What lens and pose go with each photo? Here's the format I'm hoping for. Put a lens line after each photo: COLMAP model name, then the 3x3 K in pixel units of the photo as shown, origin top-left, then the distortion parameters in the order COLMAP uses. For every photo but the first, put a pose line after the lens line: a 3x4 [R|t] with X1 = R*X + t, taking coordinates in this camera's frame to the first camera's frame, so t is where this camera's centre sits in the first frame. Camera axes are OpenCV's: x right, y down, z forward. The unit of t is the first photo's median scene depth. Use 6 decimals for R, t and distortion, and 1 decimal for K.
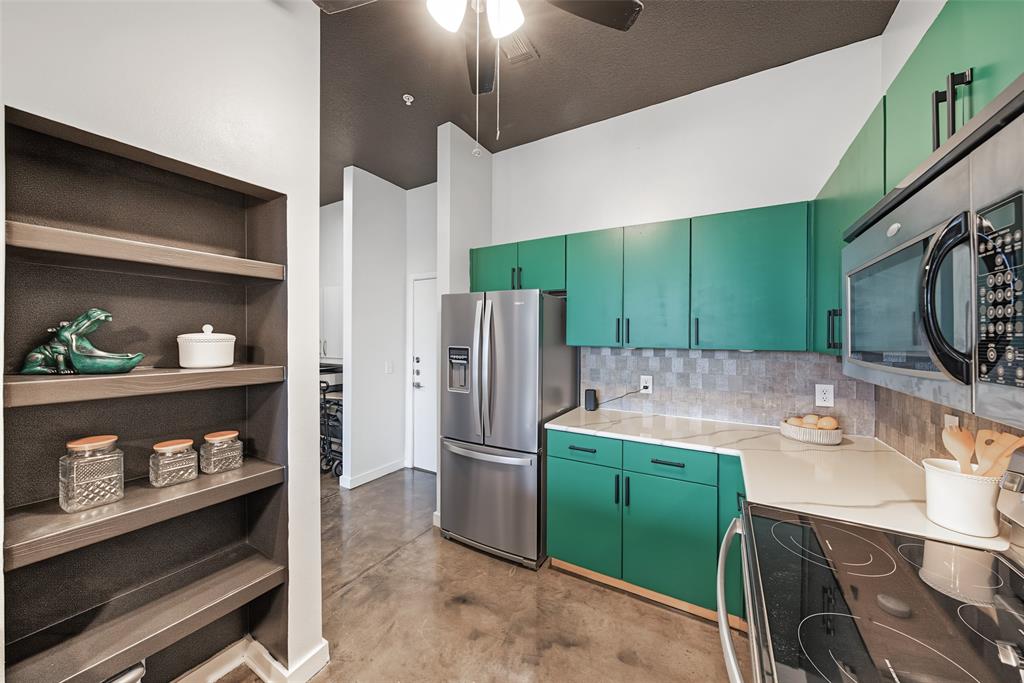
lens RADIAL K [[365.9, 0, 509.6], [0, 365.9, 337.5], [0, 0, 1]] dist [-0.007732, 0.001254]
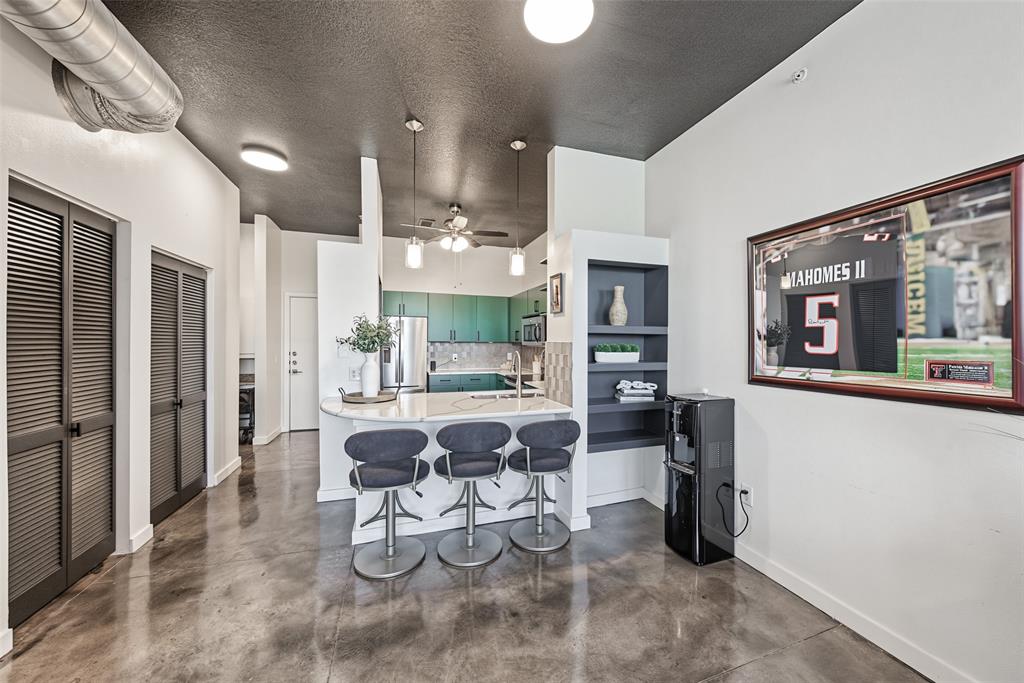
lens RADIAL K [[365.9, 0, 520.6], [0, 365.9, 342.1], [0, 0, 1]] dist [-0.007732, 0.001254]
pose [[0.642811, -0.002826, 0.766019, -1.460041], [0.000754, 0.999995, 0.003056, 0.024708], [-0.766024, -0.001387, 0.642810, -1.084685]]
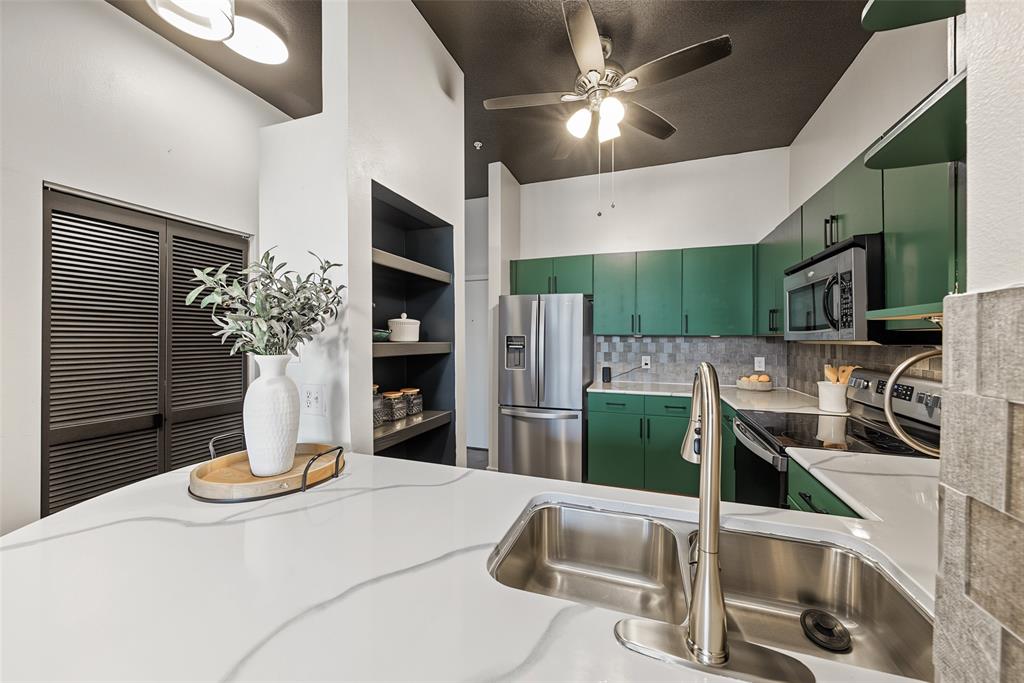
lens RADIAL K [[365.9, 0, 512.7], [0, 365.9, 338.5], [0, 0, 1]] dist [-0.007732, 0.001254]
pose [[0.982526, 0.000340, 0.186126, -0.483046], [0.000638, 0.999986, -0.005195, 0.052520], [-0.186125, 0.005223, 0.982512, -0.362821]]
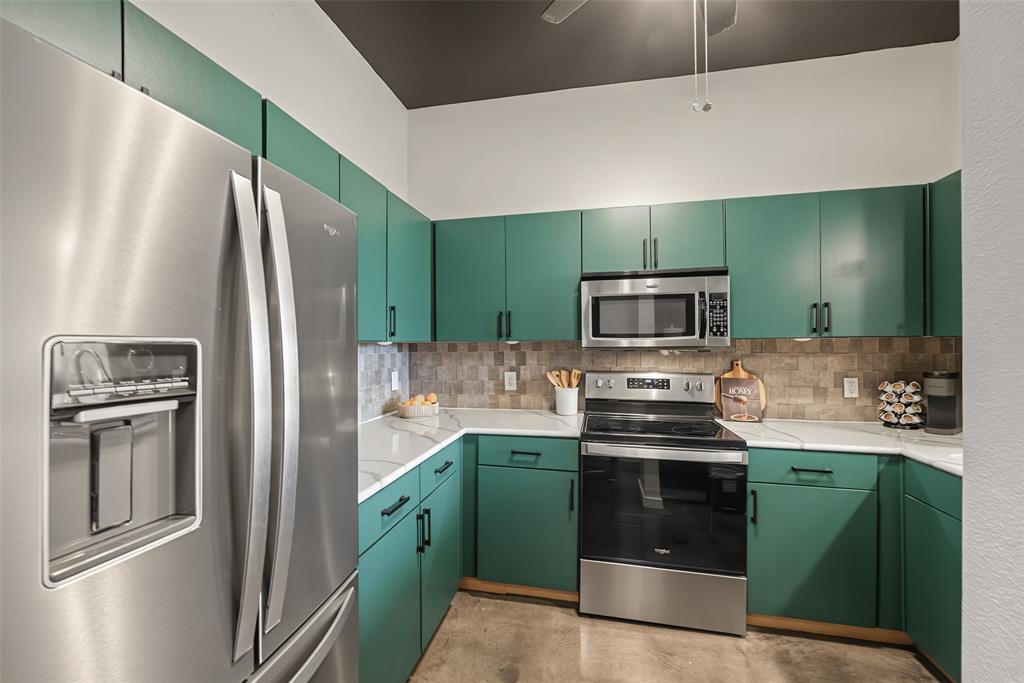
lens RADIAL K [[414.5, 0, 513.7], [0, 414.5, 342.6], [0, 0, 1]] dist [-0.001174, -0.000729]
pose [[-0.326980, 0.001413, 0.945030, -0.524792], [0.010537, 0.999942, 0.002150, 0.034512], [-0.944972, 0.010661, -0.326976, 1.049059]]
